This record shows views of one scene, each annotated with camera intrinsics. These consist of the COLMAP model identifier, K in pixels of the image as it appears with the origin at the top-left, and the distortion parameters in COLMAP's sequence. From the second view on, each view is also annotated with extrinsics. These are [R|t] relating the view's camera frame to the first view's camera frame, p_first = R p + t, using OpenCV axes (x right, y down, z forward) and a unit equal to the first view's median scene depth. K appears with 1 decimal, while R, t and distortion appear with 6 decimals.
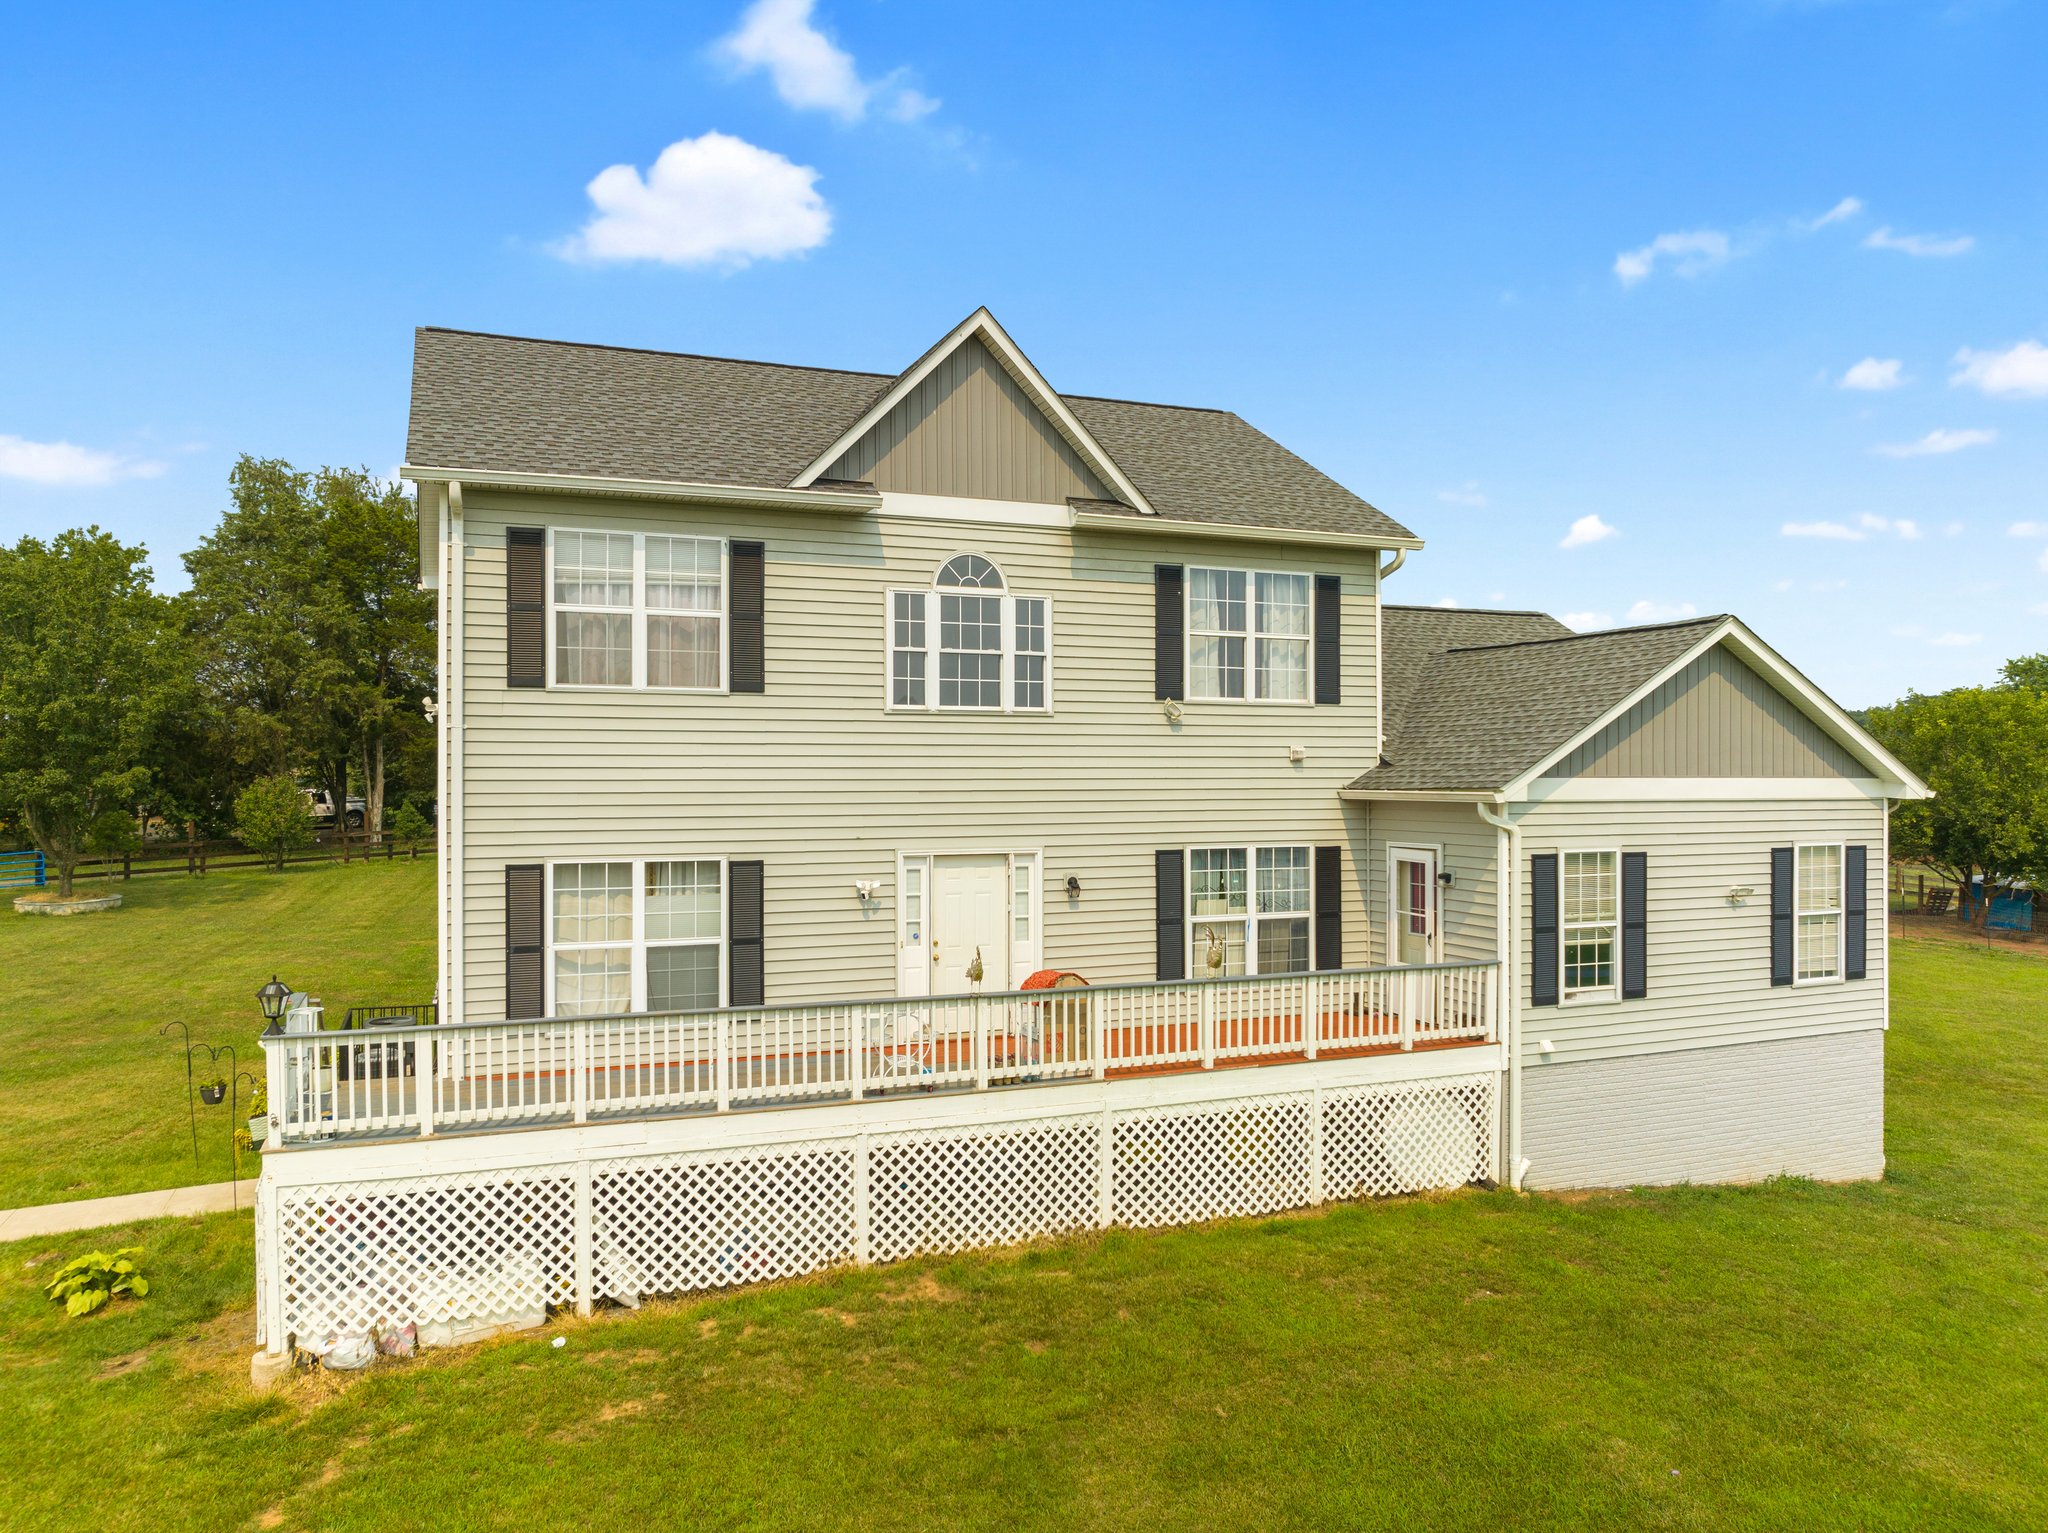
lens RADIAL K [[1440.9, 0, 1024.0], [0, 1440.9, 766.5], [0, 0, 1]] dist [-0.037279, -0.000114]
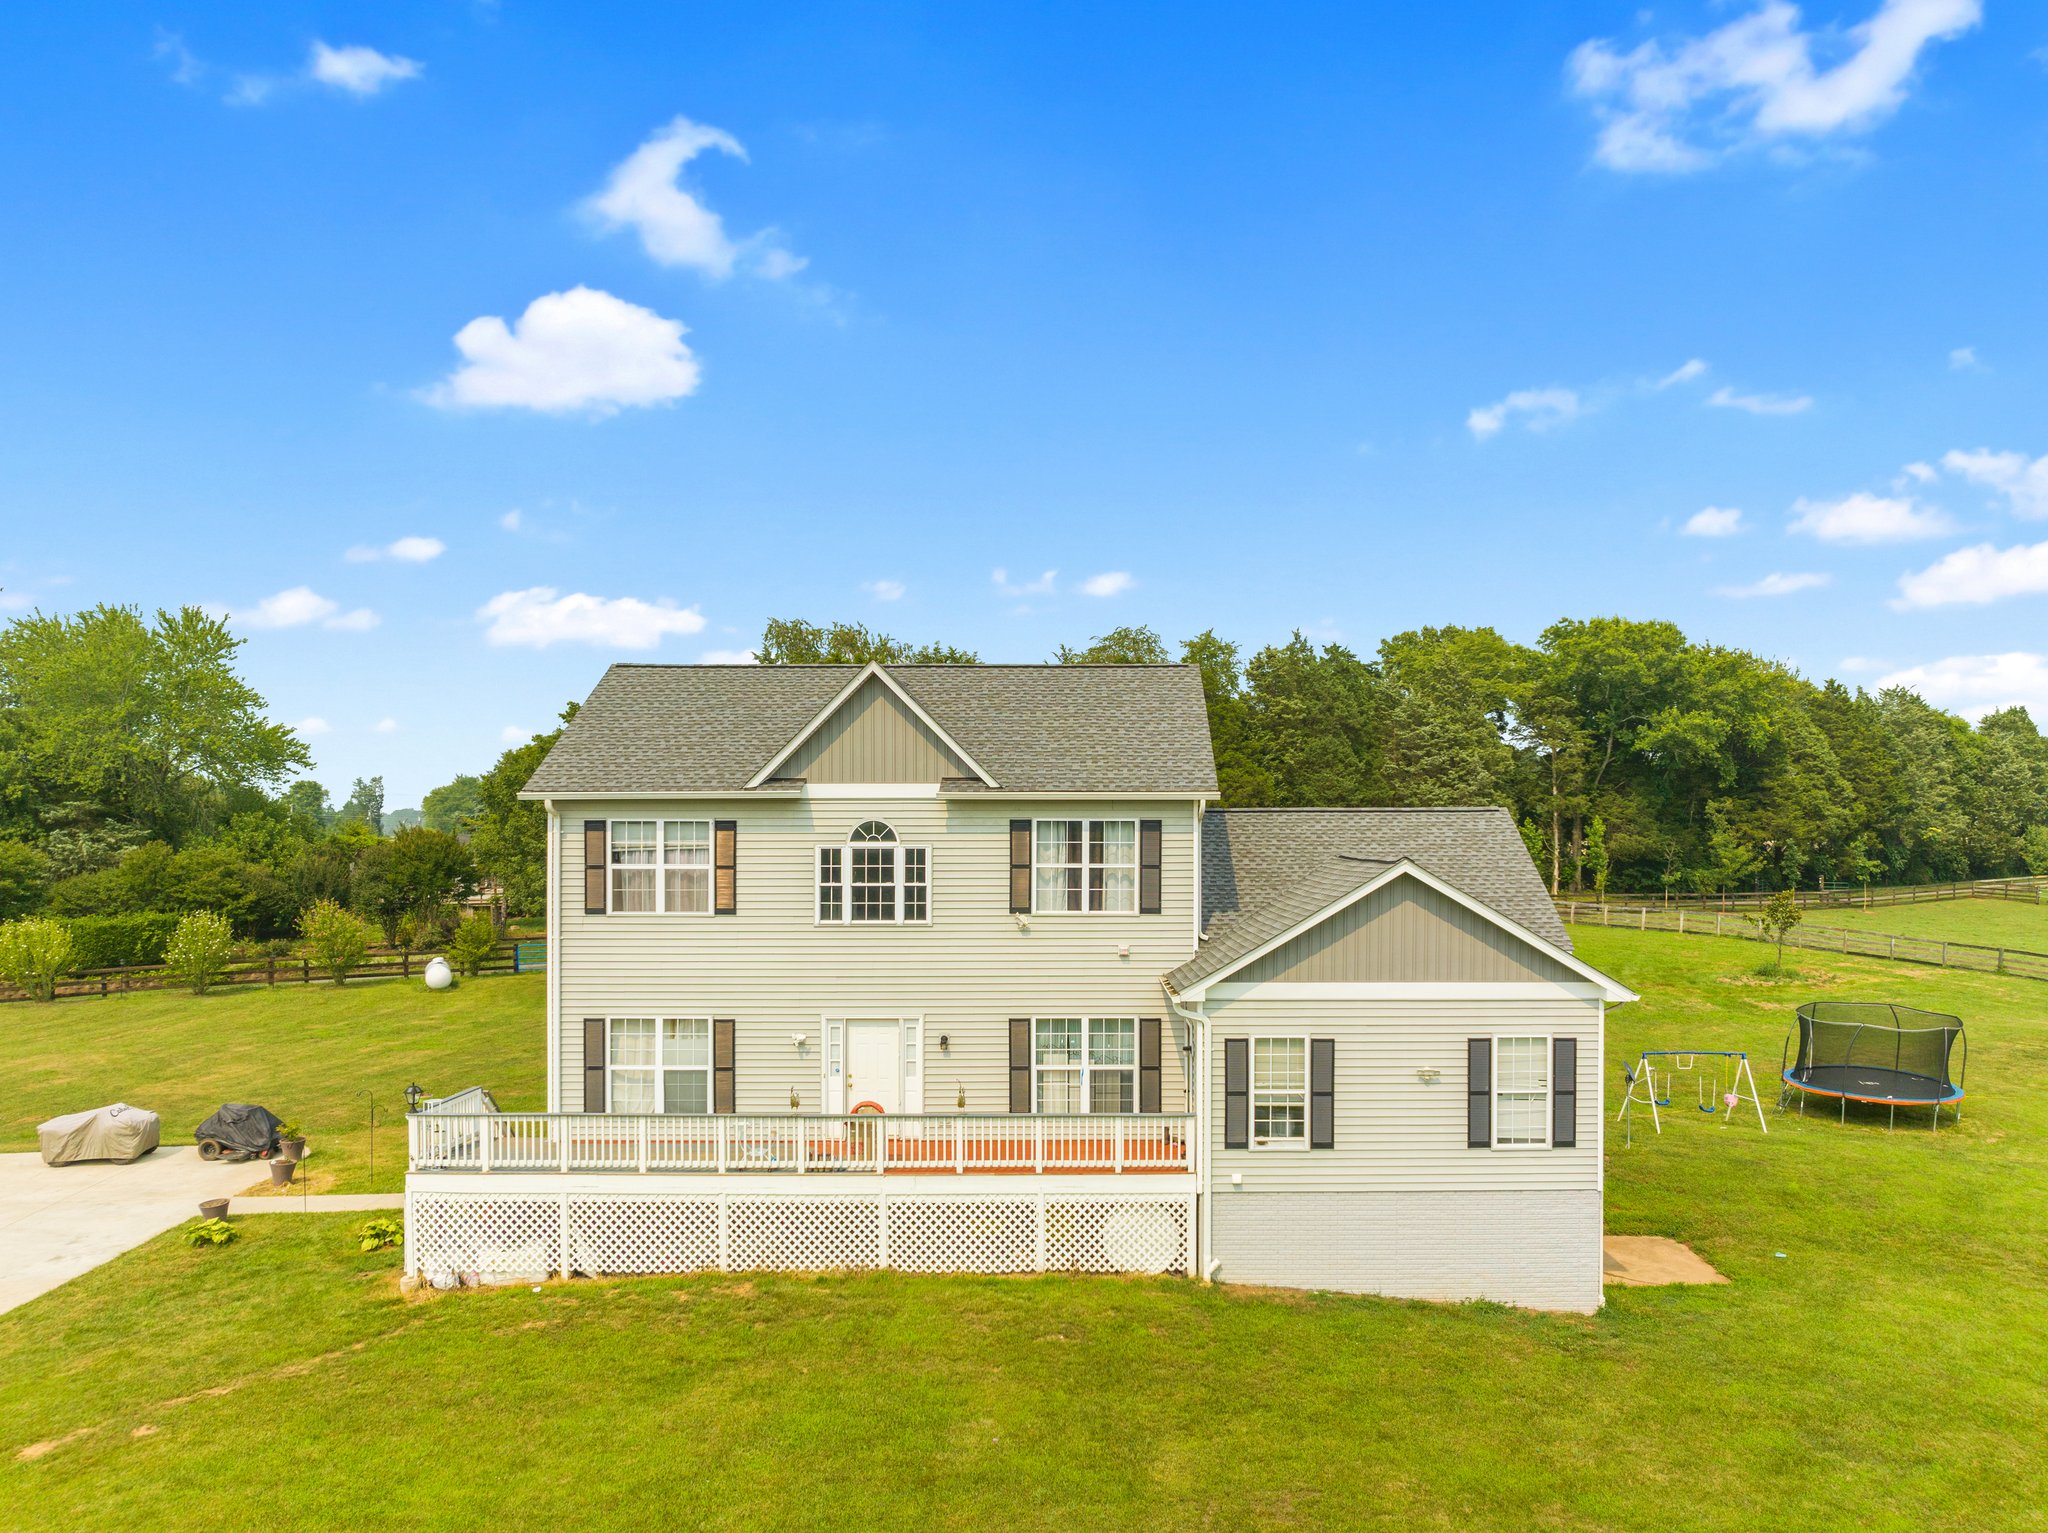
lens RADIAL K [[1393.0, 0, 1028.4], [0, 1393.0, 847.4], [0, 0, 1]] dist [-0.021297, -0.055553]
pose [[0.928021, -0.000423, -0.372527, 0.685446], [0.001810, 0.999993, 0.003374, -0.128230], [0.372522, -0.003805, 0.928015, -0.311062]]
